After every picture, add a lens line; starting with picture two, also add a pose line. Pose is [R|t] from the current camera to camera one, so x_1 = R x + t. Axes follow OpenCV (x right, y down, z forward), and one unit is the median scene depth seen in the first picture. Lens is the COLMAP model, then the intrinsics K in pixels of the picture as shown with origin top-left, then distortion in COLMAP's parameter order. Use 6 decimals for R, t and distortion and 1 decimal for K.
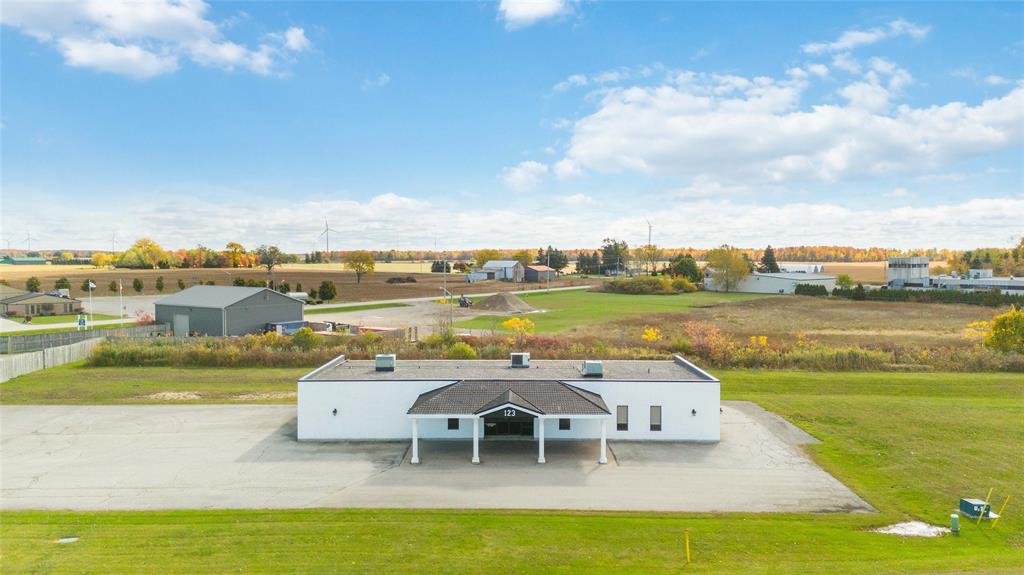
lens RADIAL K [[749.2, 0, 512.0], [0, 749.2, 287.5], [0, 0, 1]] dist [0.092363, -0.094212]
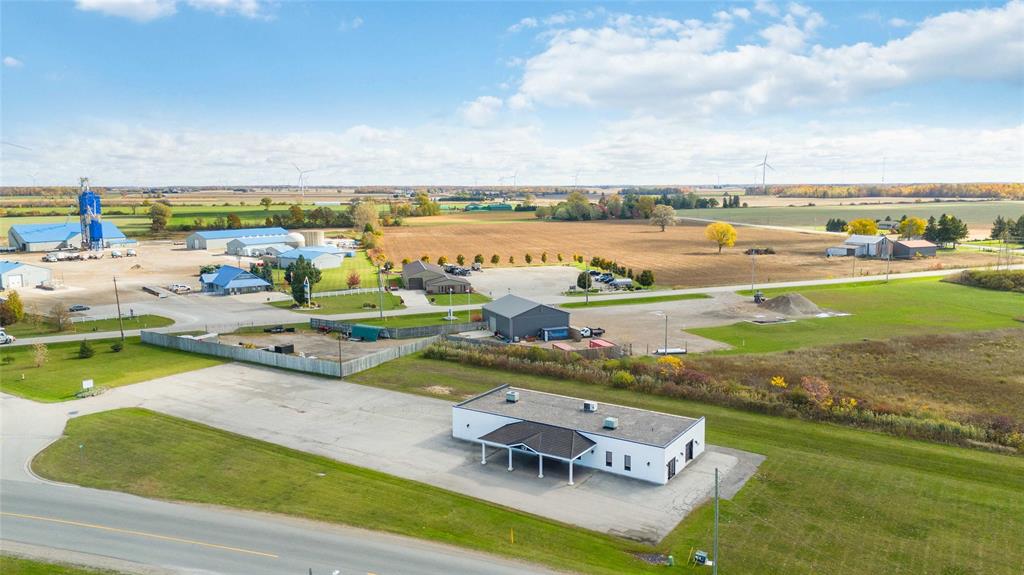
lens RADIAL K [[749.2, 0, 512.0], [0, 749.2, 287.5], [0, 0, 1]] dist [0.092363, -0.094212]
pose [[0.841314, 0.066994, -0.536379, 0.936324], [-0.017283, 0.995117, 0.097182, -0.403975], [0.540270, -0.072491, 0.838364, -0.535419]]
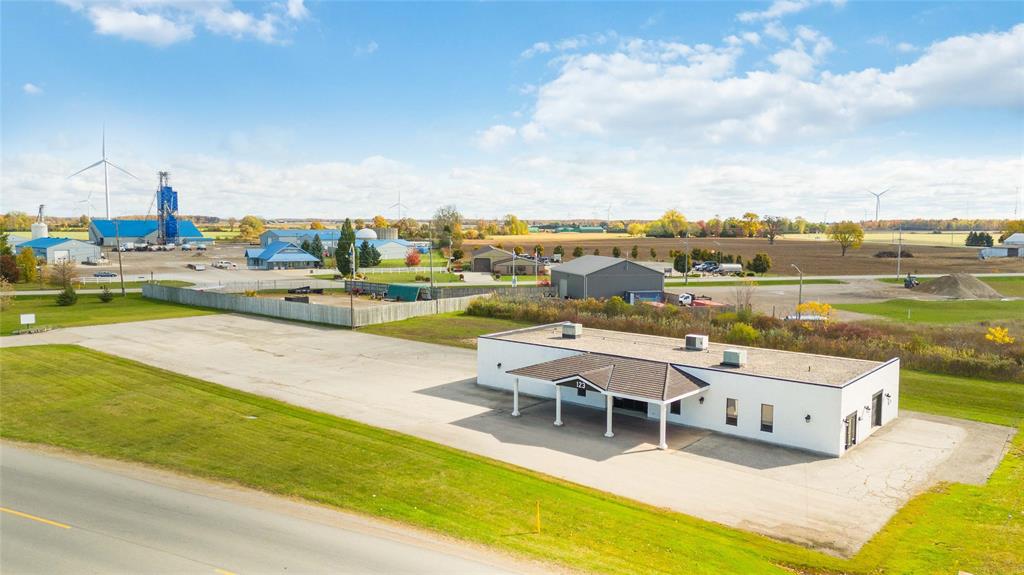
lens RADIAL K [[749.2, 0, 512.0], [0, 749.2, 287.5], [0, 0, 1]] dist [0.092363, -0.094212]
pose [[0.767834, 0.058130, -0.638007, 0.597010], [-0.032115, 0.998115, 0.052290, -0.024405], [0.639844, -0.019661, 0.768253, 0.117160]]
